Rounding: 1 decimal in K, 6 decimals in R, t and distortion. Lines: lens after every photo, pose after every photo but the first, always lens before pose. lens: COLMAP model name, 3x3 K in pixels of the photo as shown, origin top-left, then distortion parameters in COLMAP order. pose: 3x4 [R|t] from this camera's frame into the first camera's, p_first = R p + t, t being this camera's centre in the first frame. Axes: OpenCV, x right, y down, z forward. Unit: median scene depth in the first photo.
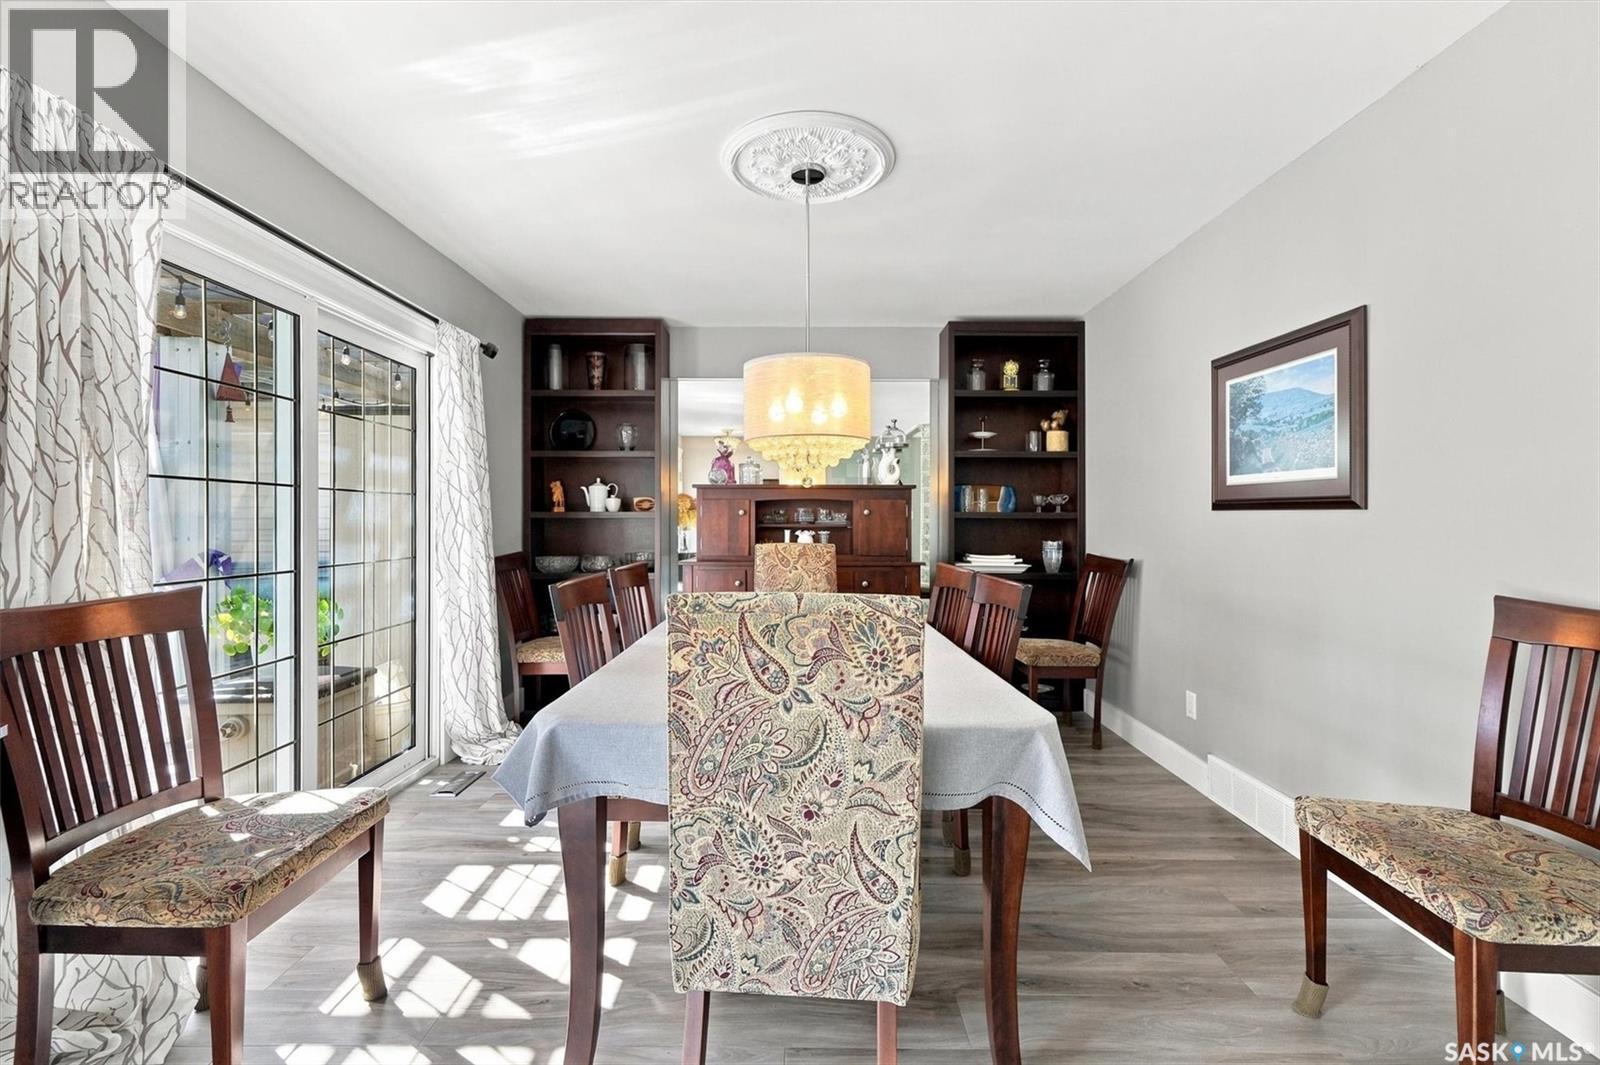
lens RADIAL K [[720.1, 0, 800.0], [0, 720.1, 532.5], [0, 0, 1]] dist [0.013646, 0.000566]
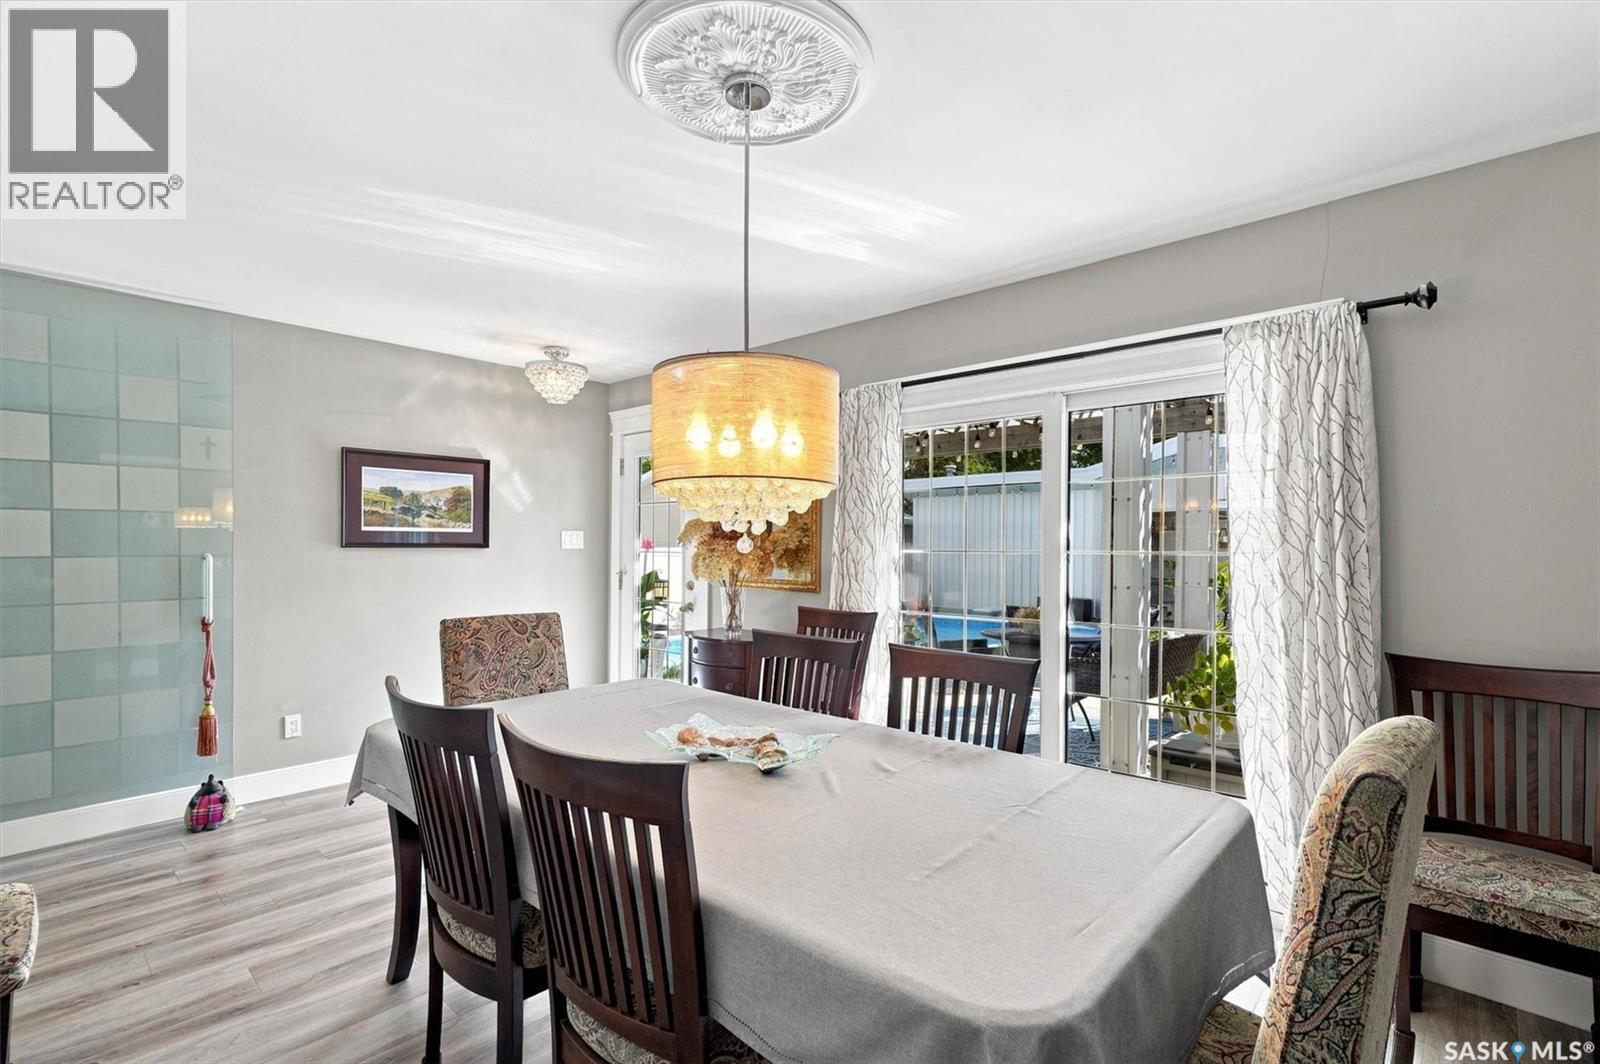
lens RADIAL K [[720.1, 0, 800.0], [0, 720.1, 532.0], [0, 0, 1]] dist [0.013646, 0.000566]
pose [[-0.676966, -0.013381, -0.735892, 0.463441], [-0.013662, 0.999891, -0.005614, -0.087502], [0.735887, 0.006253, -0.677075, 1.511608]]
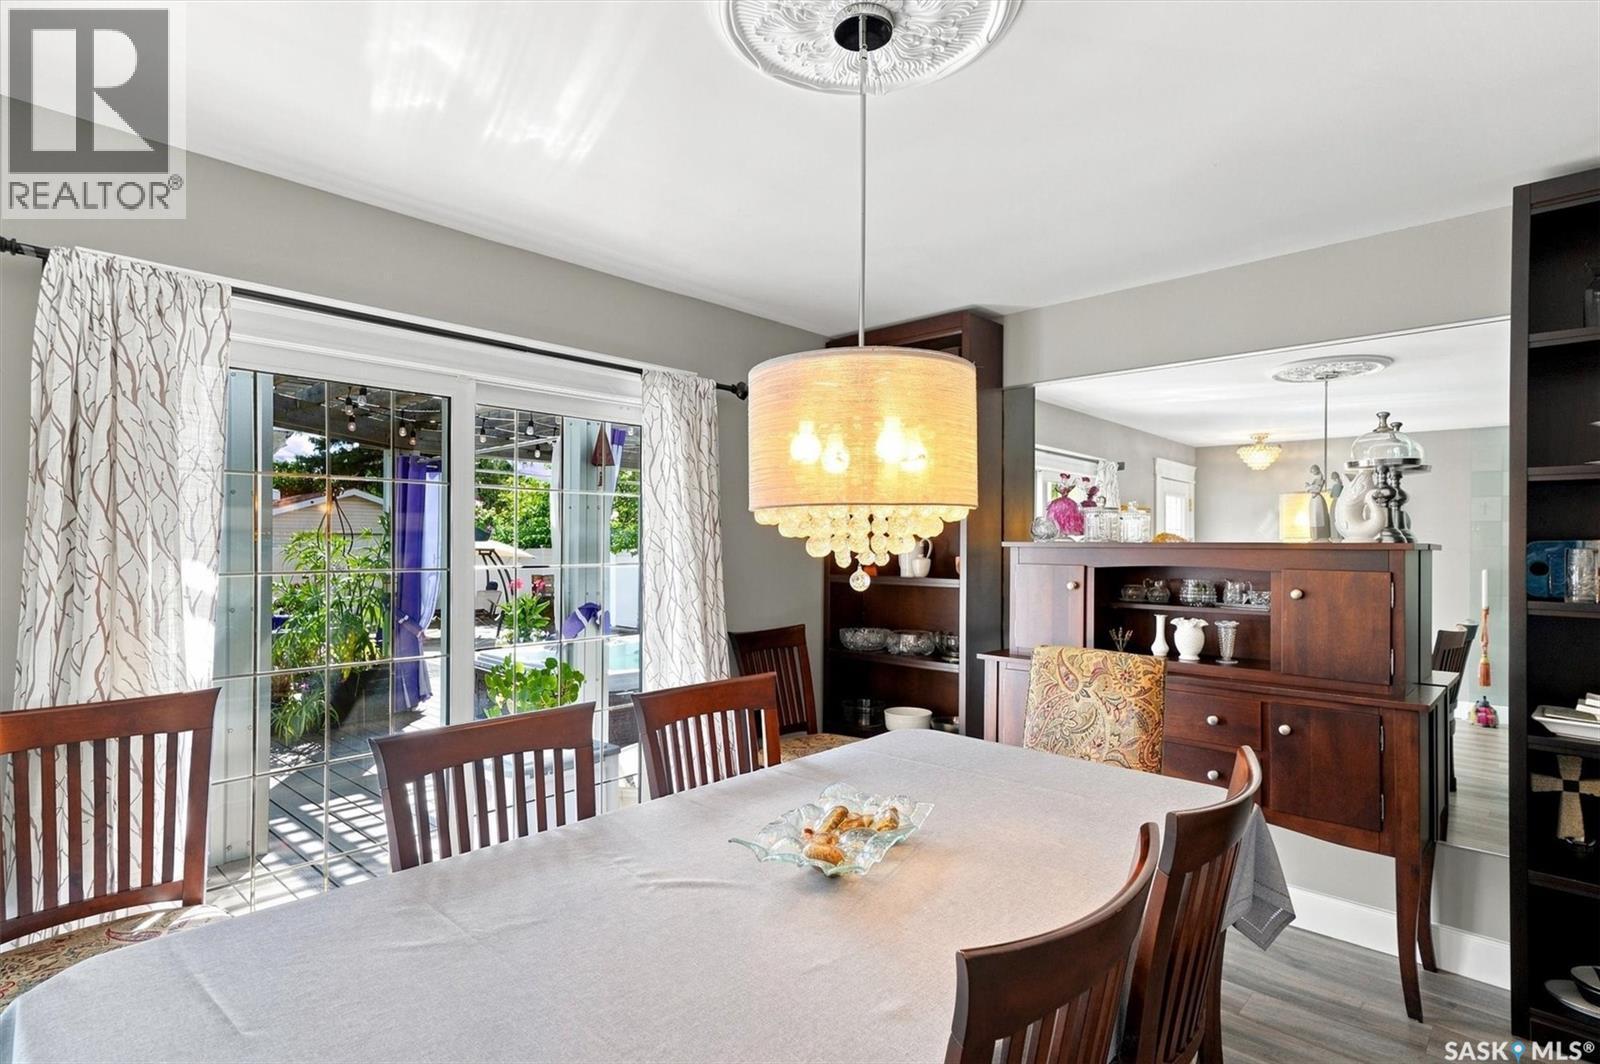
lens RADIAL K [[810.1, 0, 794.7], [0, 810.1, 549.7], [0, 0, 1]] dist [0.017936, -0.000066]
pose [[0.722057, 0.007312, -0.691795, 0.413465], [-0.012281, 0.999922, -0.002249, -0.094505], [0.691725, 0.010120, 0.722090, 0.523080]]
